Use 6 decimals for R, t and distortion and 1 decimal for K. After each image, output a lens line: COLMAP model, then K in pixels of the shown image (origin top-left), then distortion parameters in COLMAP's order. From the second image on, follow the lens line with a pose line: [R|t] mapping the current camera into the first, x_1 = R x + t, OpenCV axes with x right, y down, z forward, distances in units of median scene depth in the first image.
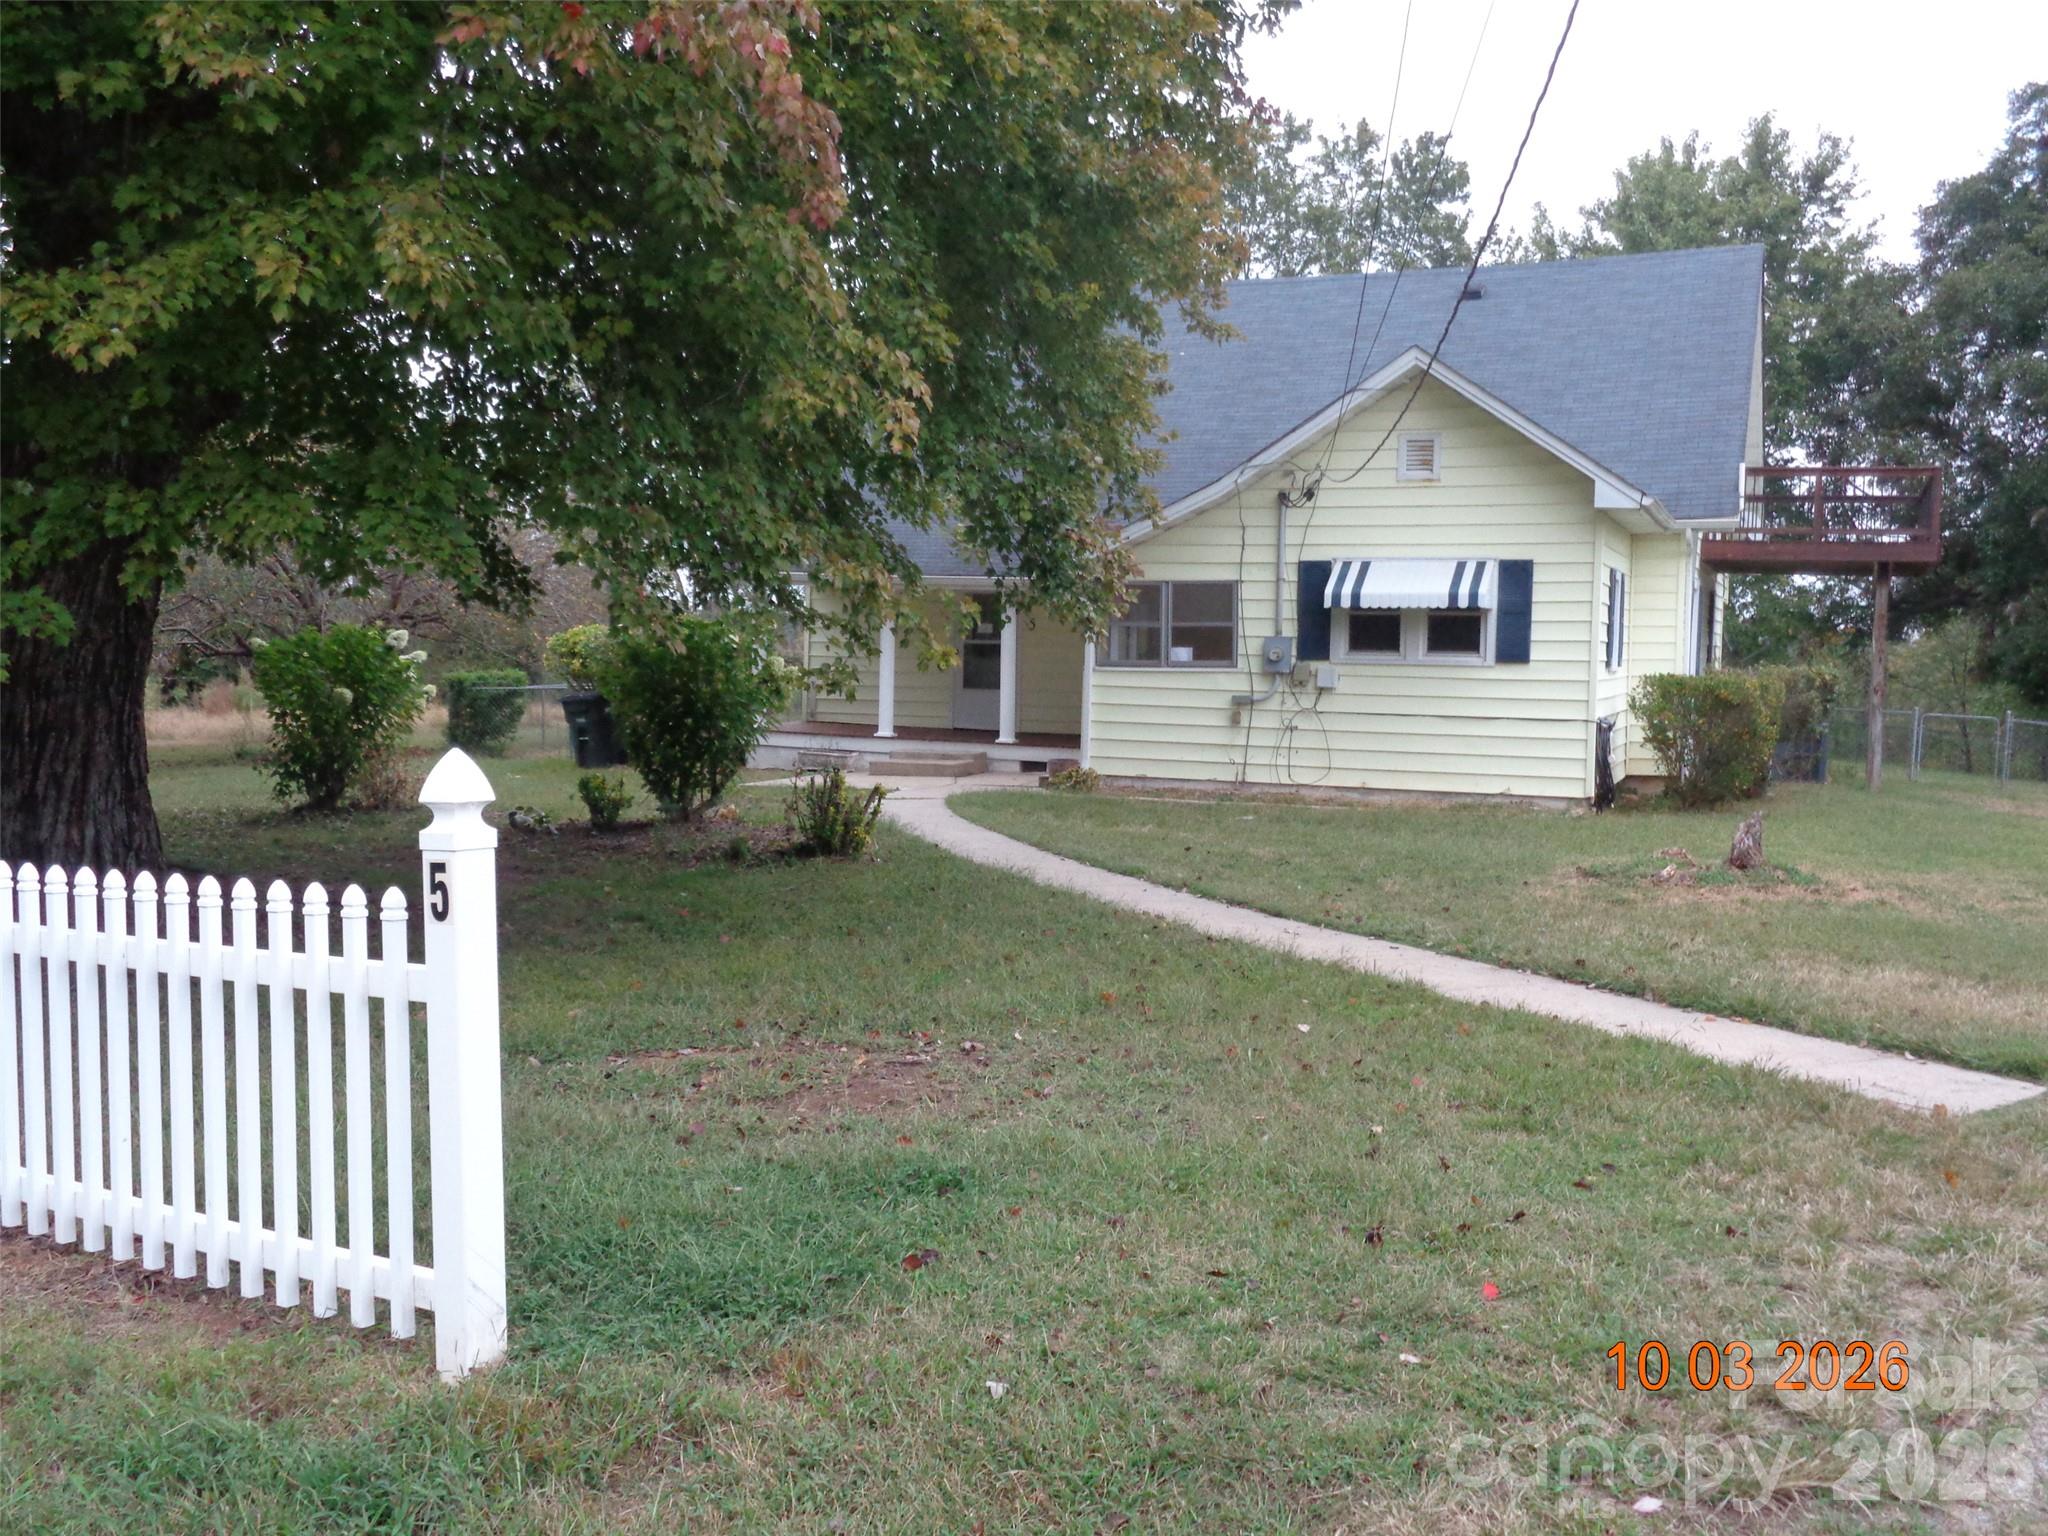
lens RADIAL K [[1986.5, 0, 1031.6], [0, 1986.5, 769.8], [0, 0, 1]] dist [-0.010673, 0.000000]
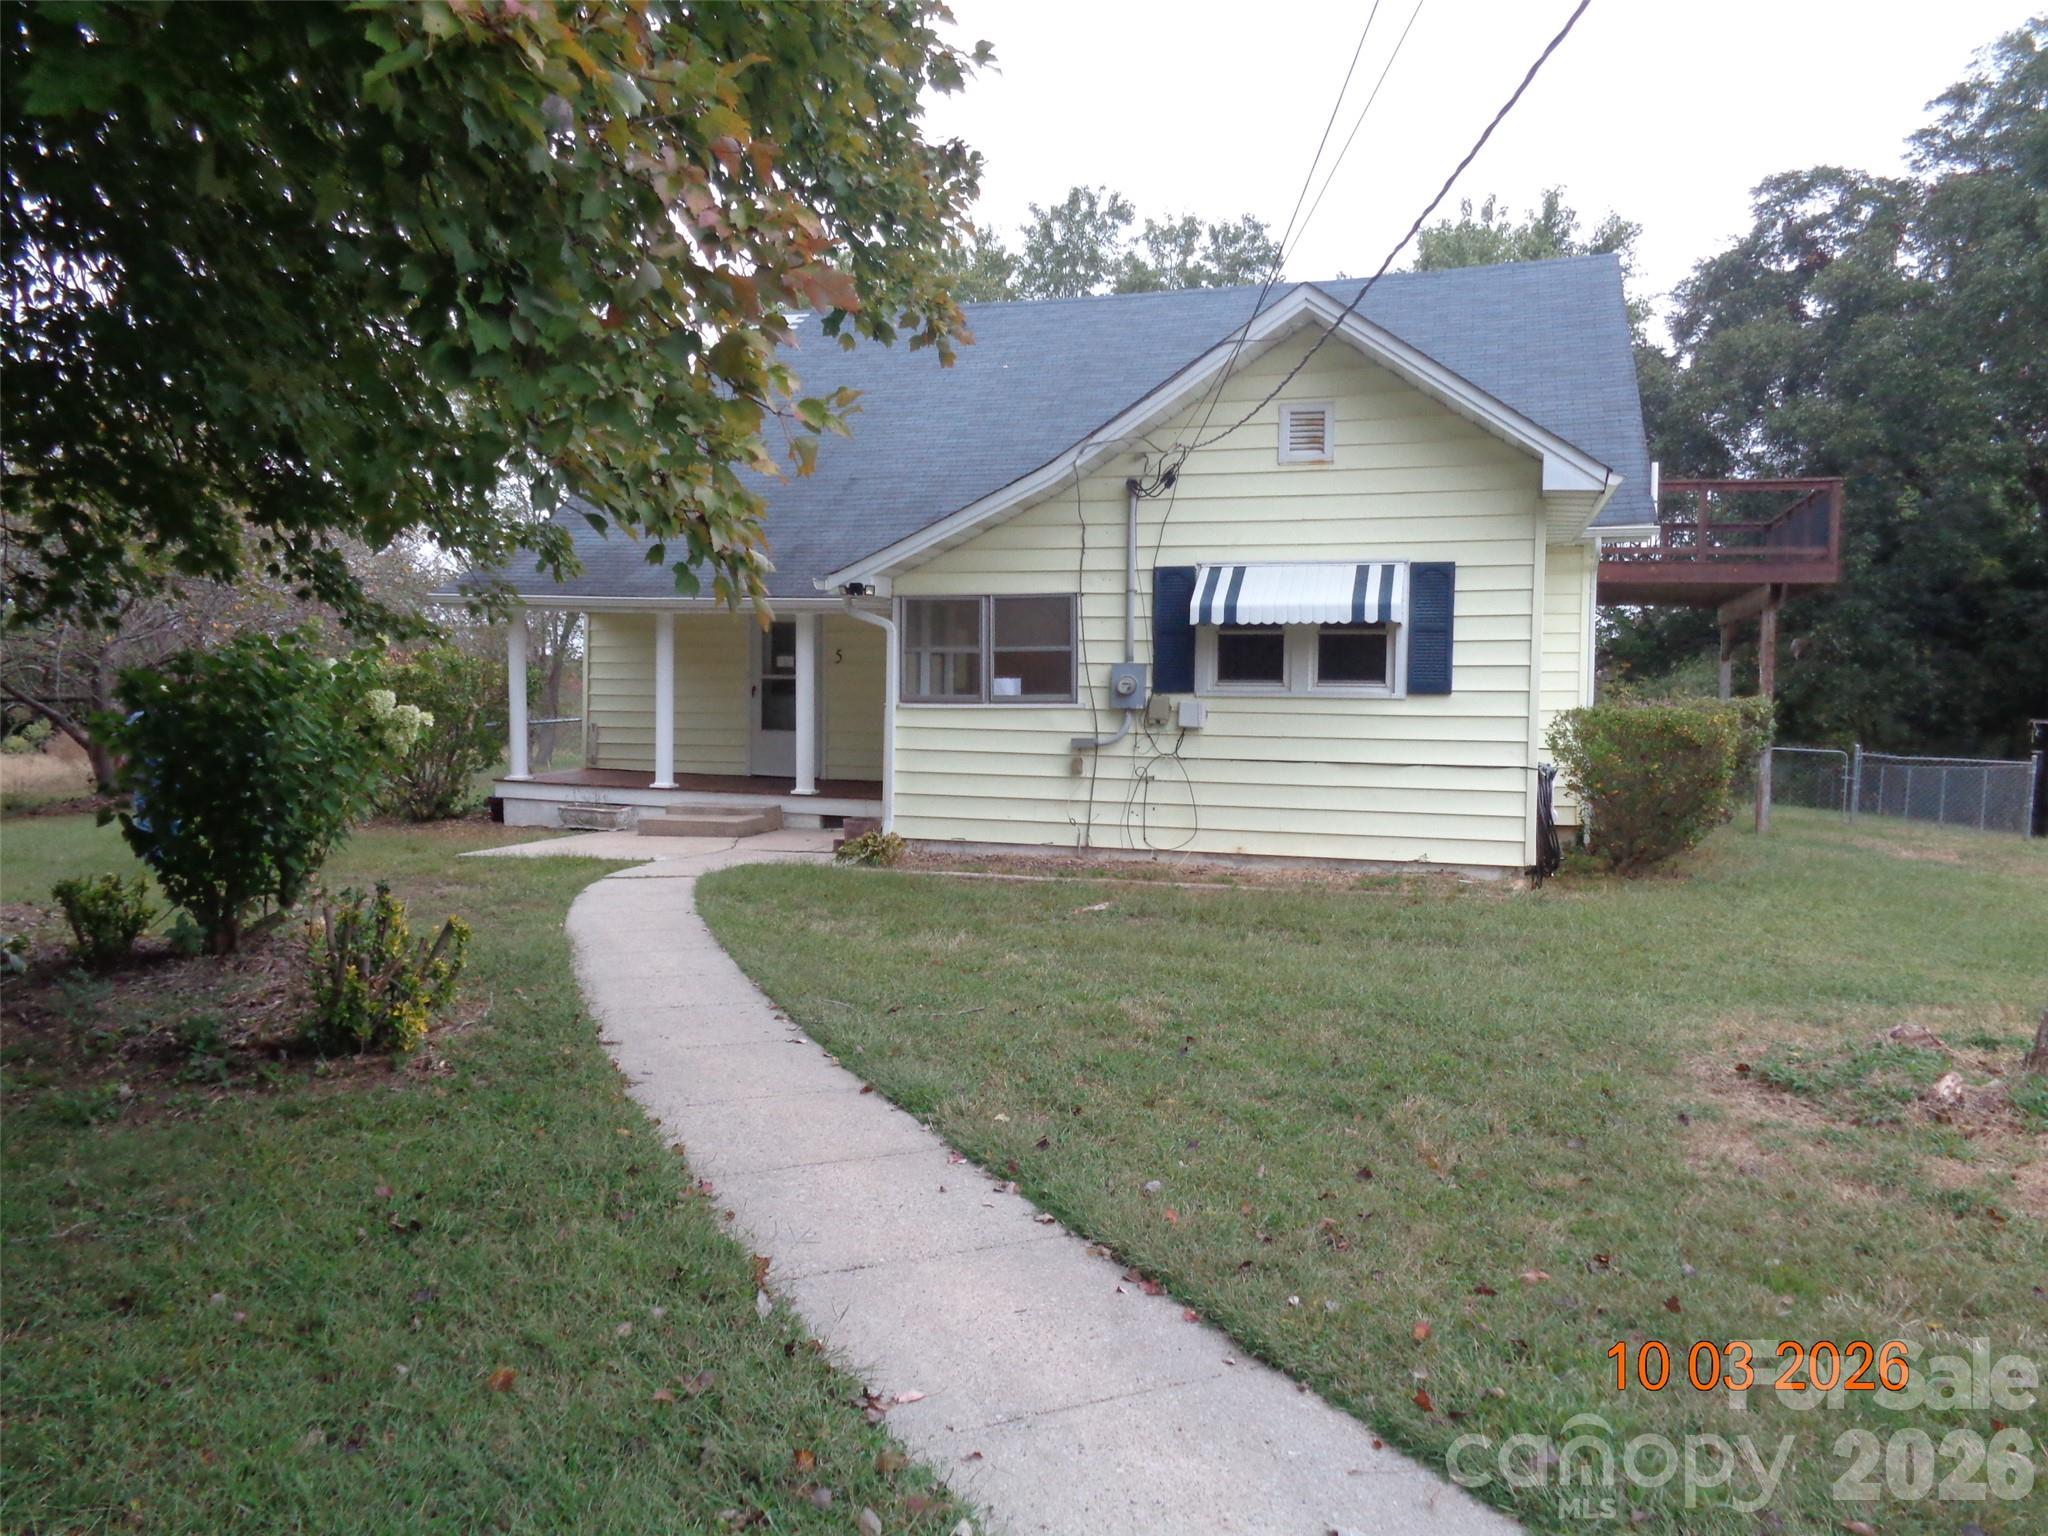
lens RADIAL K [[1538.8, 0, 1029.7], [0, 1538.8, 774.1], [0, 0, 1]] dist [-0.060189, -0.001075]
pose [[0.996094, -0.010676, 0.087646, 0.030966], [0.011369, 0.999908, -0.007412, -0.018928], [-0.087559, 0.008380, 0.996124, 0.395648]]
